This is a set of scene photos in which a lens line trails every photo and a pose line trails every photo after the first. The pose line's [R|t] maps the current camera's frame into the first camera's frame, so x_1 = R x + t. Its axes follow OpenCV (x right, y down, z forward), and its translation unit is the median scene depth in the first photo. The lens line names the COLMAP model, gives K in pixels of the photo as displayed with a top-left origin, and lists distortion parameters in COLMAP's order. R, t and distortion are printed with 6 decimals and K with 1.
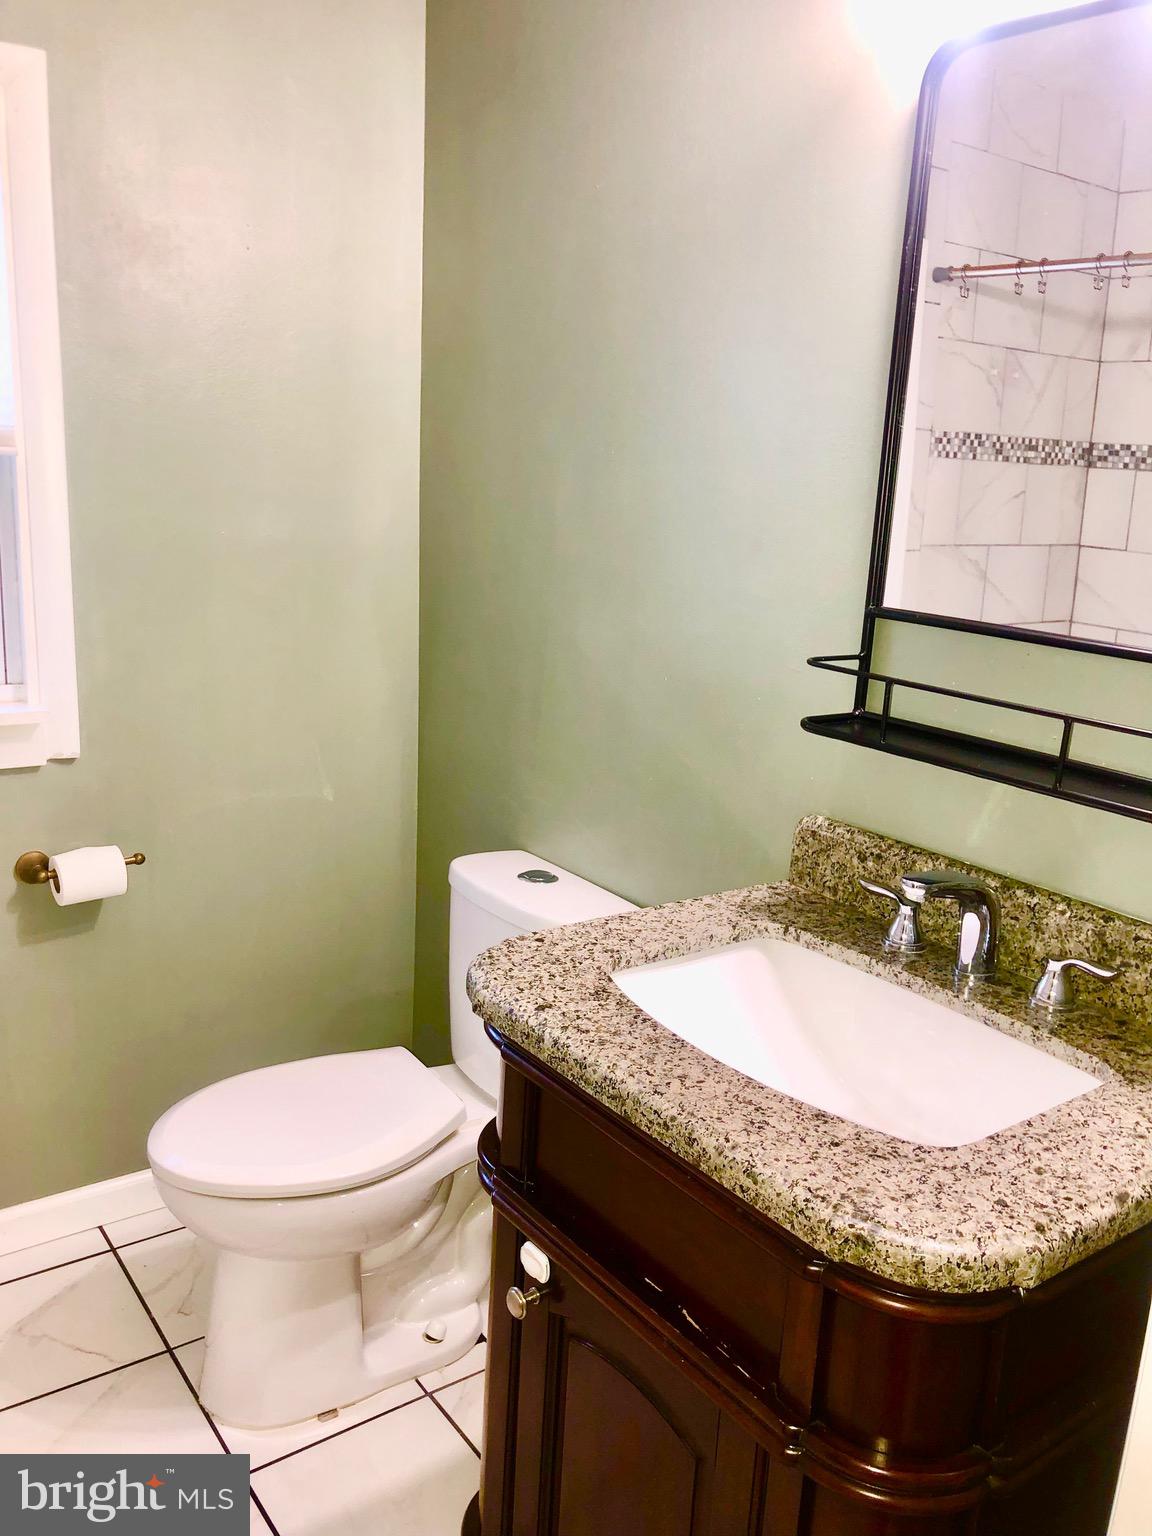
lens RADIAL K [[1255.0, 0, 574.6], [0, 1255.0, 771.1], [0, 0, 1]] dist [0.062108, -0.085208]
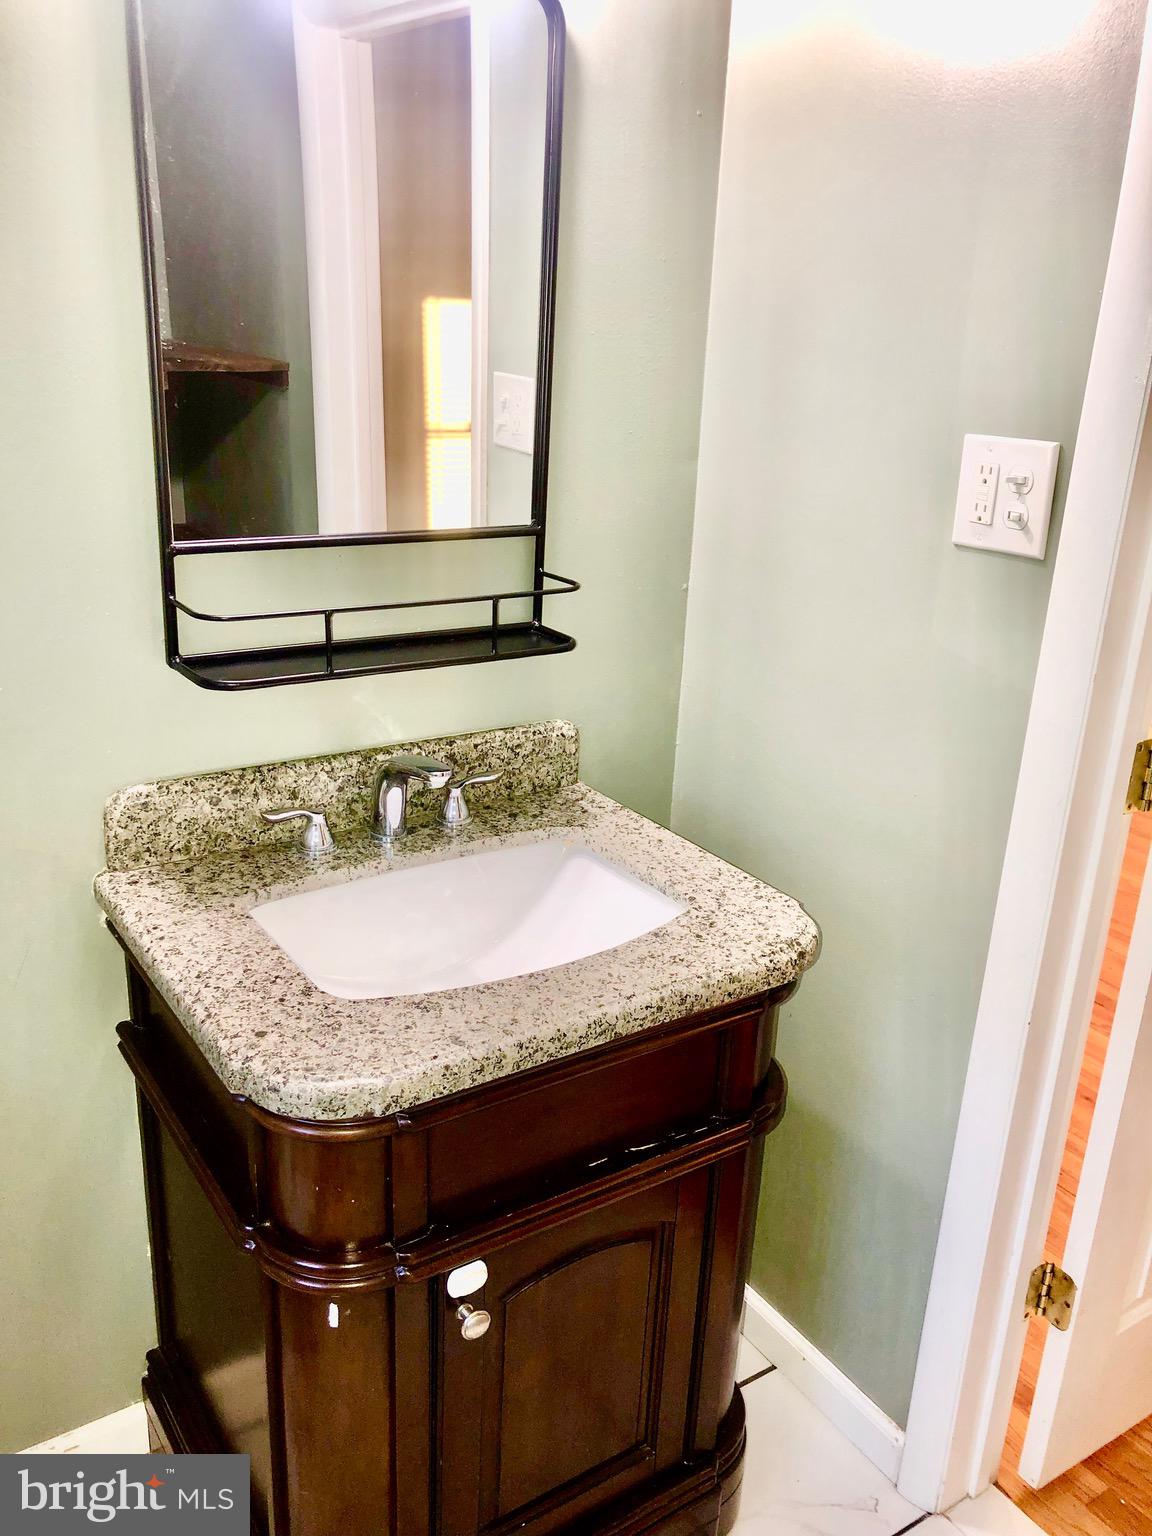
lens RADIAL K [[1251.2, 0, 568.1], [0, 1251.2, 762.6], [0, 0, 1]] dist [0.163284, -0.364885]
pose [[0.058451, -0.380360, 0.922990, -0.738173], [0.195666, 0.911002, 0.363029, -0.297162], [-0.978927, 0.159378, 0.127672, 0.701693]]
